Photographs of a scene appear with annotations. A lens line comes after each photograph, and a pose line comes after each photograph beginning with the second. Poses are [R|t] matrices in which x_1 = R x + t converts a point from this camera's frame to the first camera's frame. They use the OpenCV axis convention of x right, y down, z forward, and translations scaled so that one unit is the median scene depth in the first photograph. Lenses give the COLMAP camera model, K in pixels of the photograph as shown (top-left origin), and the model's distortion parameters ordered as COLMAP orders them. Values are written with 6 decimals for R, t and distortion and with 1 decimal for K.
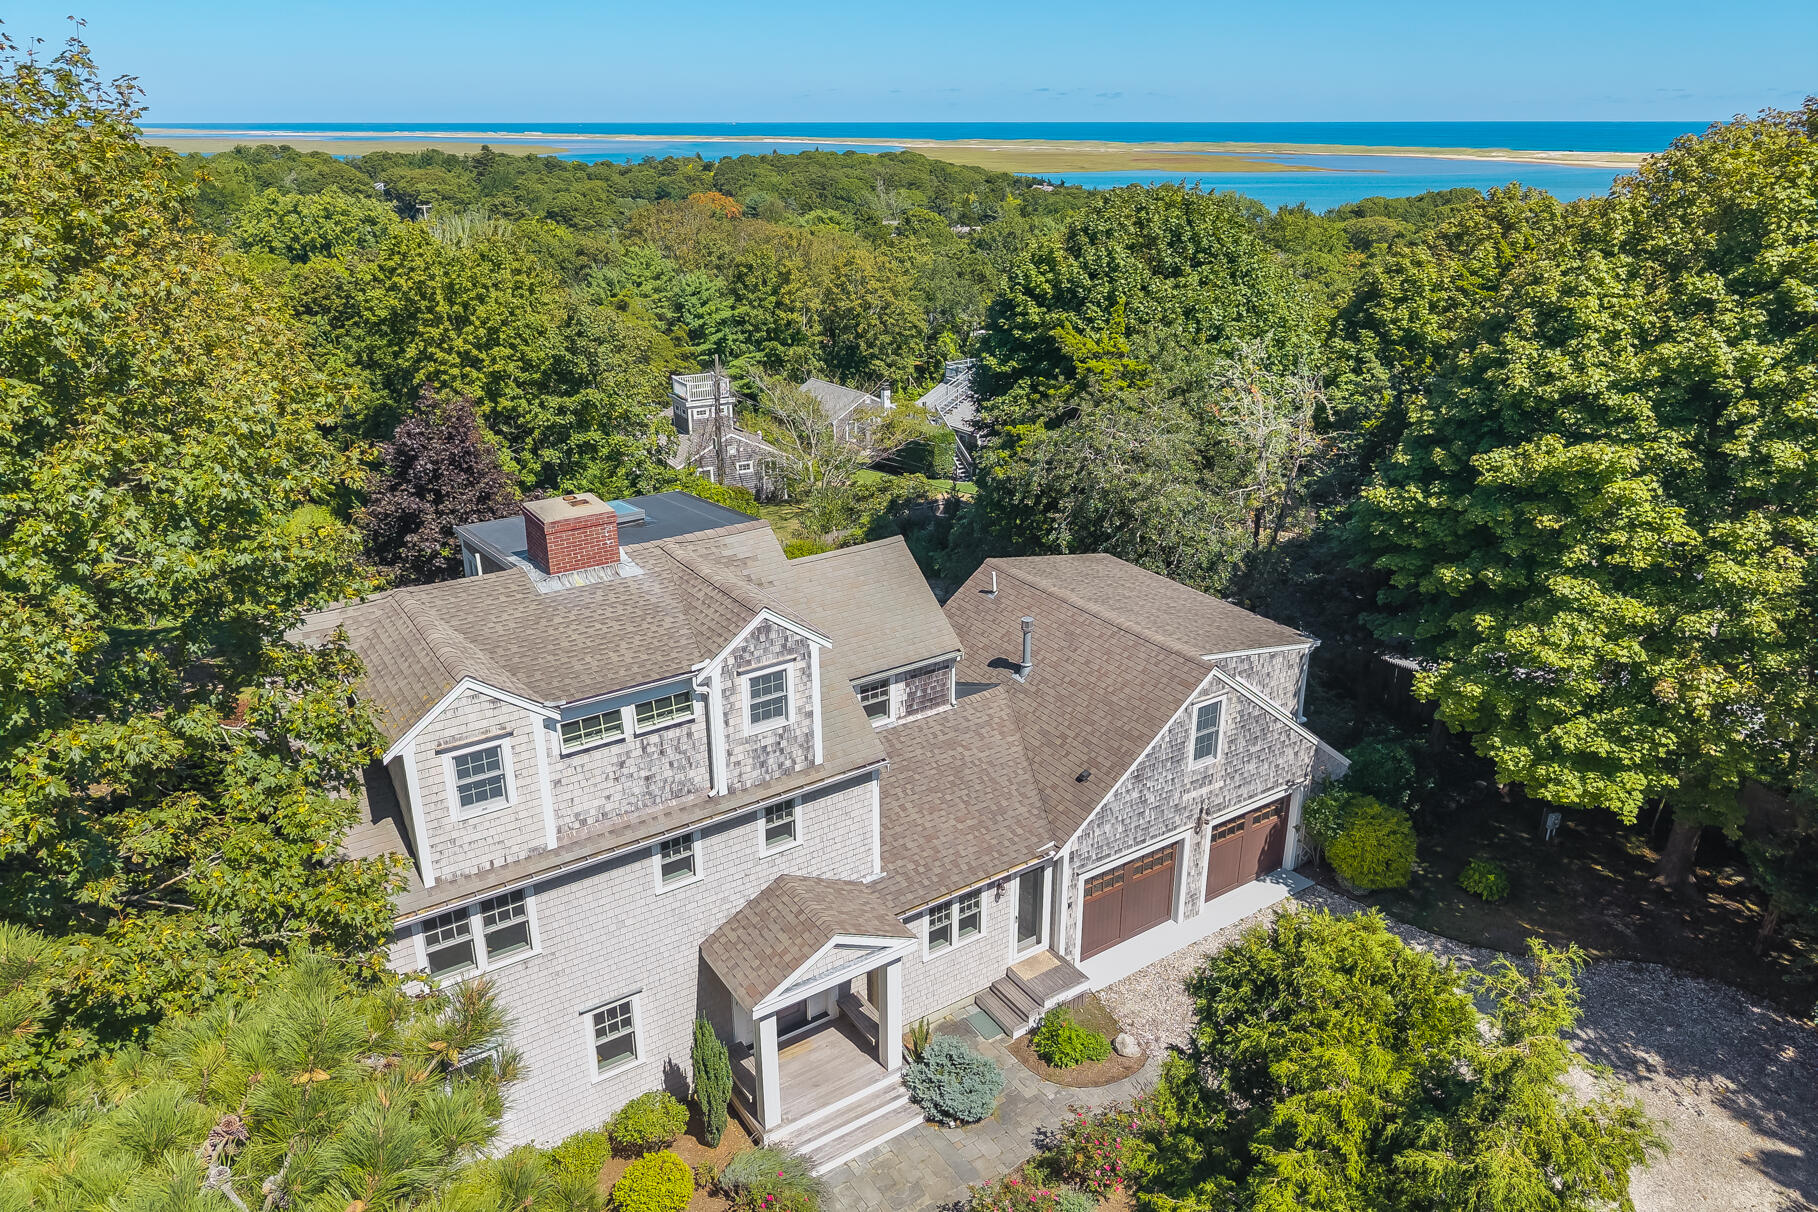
lens RADIAL K [[1223.3, 0, 912.4], [0, 1223.3, 574.2], [0, 0, 1]] dist [0.037565, -0.007971]
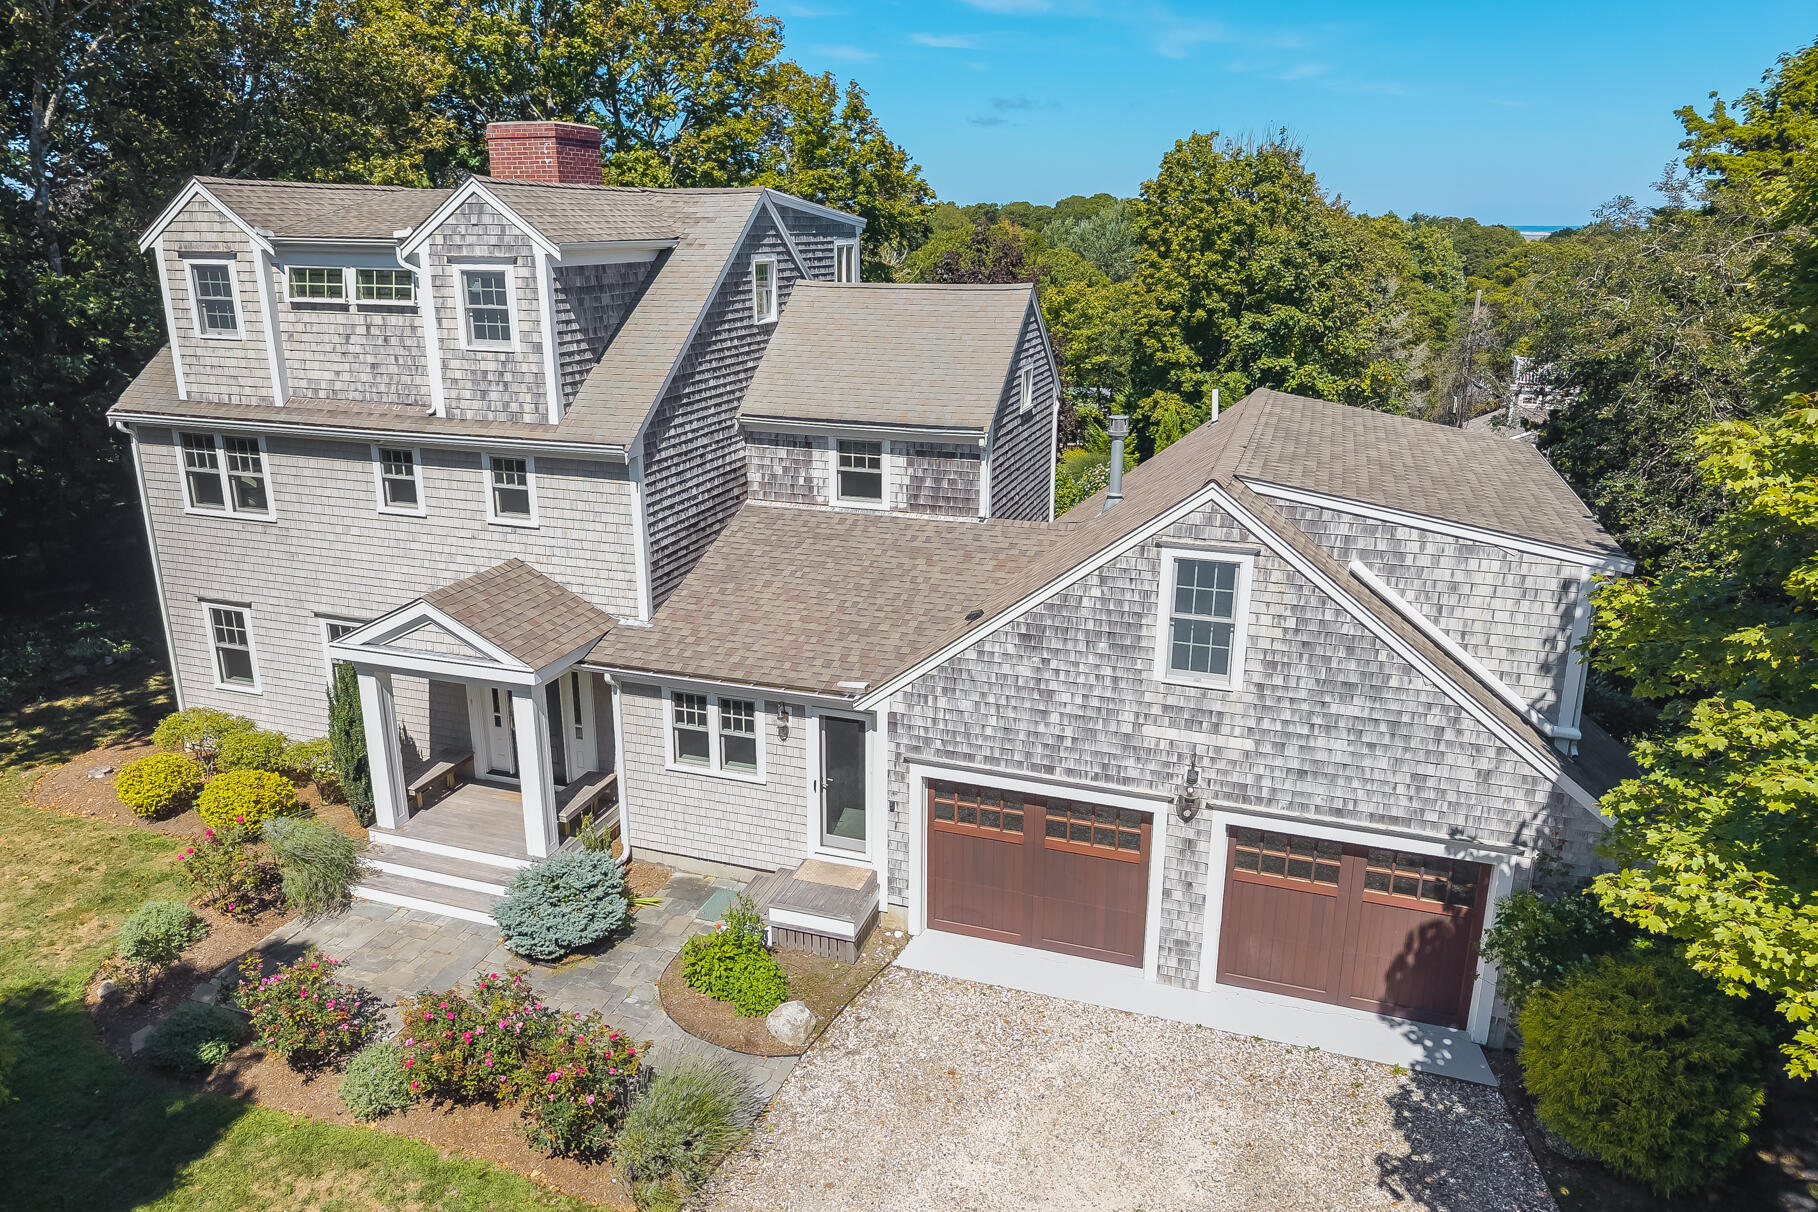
lens RADIAL K [[1223.3, 0, 902.3], [0, 1223.3, 591.7], [0, 0, 1]] dist [0.037565, -0.007971]
pose [[0.612124, 0.234096, -0.755317, 0.682274], [-0.281187, 0.957185, 0.068781, 0.144179], [0.739079, 0.170283, 0.651741, 0.688942]]
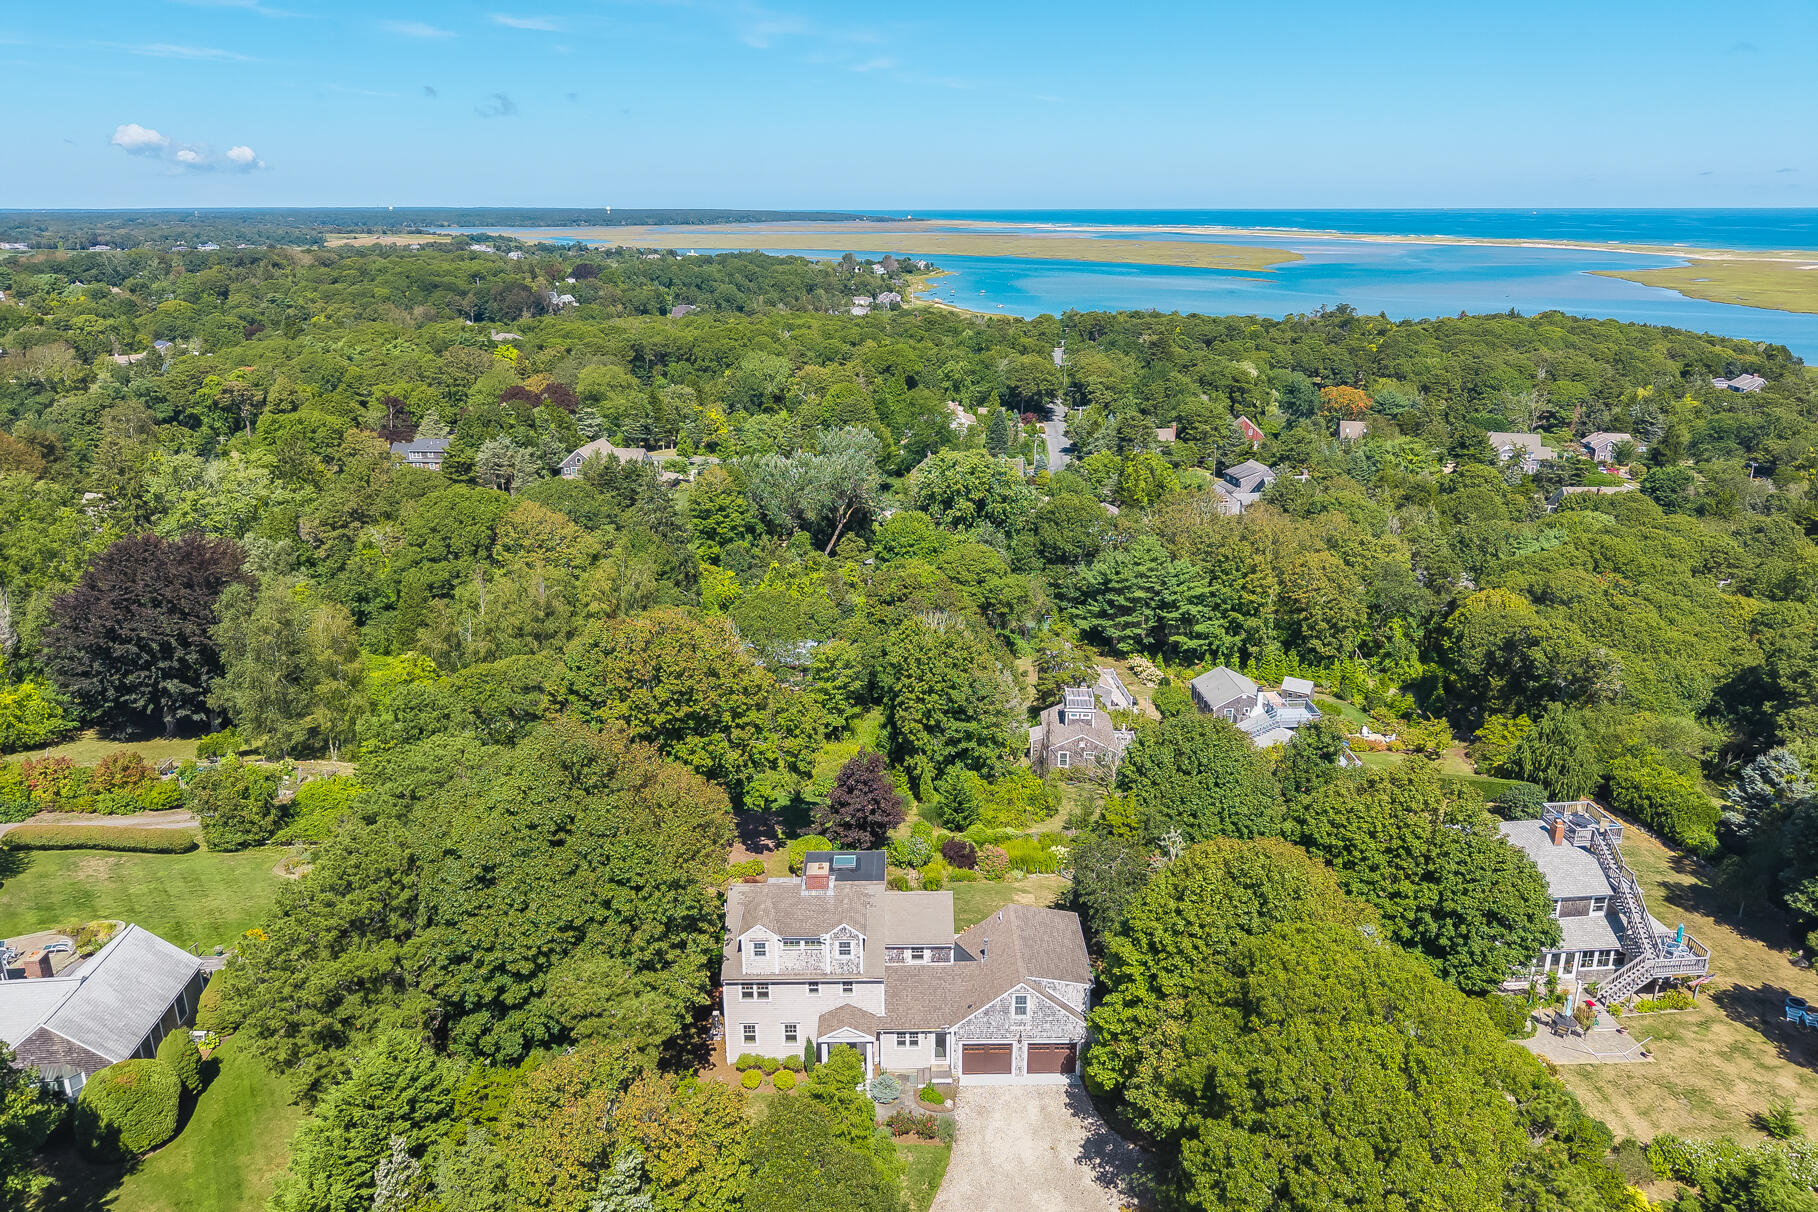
lens RADIAL K [[1223.3, 0, 911.1], [0, 1223.3, 591.5], [0, 0, 1]] dist [0.037565, -0.007971]
pose [[0.841074, 0.165265, -0.515056, 1.534988], [-0.189643, 0.981839, 0.005358, -0.872884], [0.506587, 0.093170, 0.857140, -1.785633]]
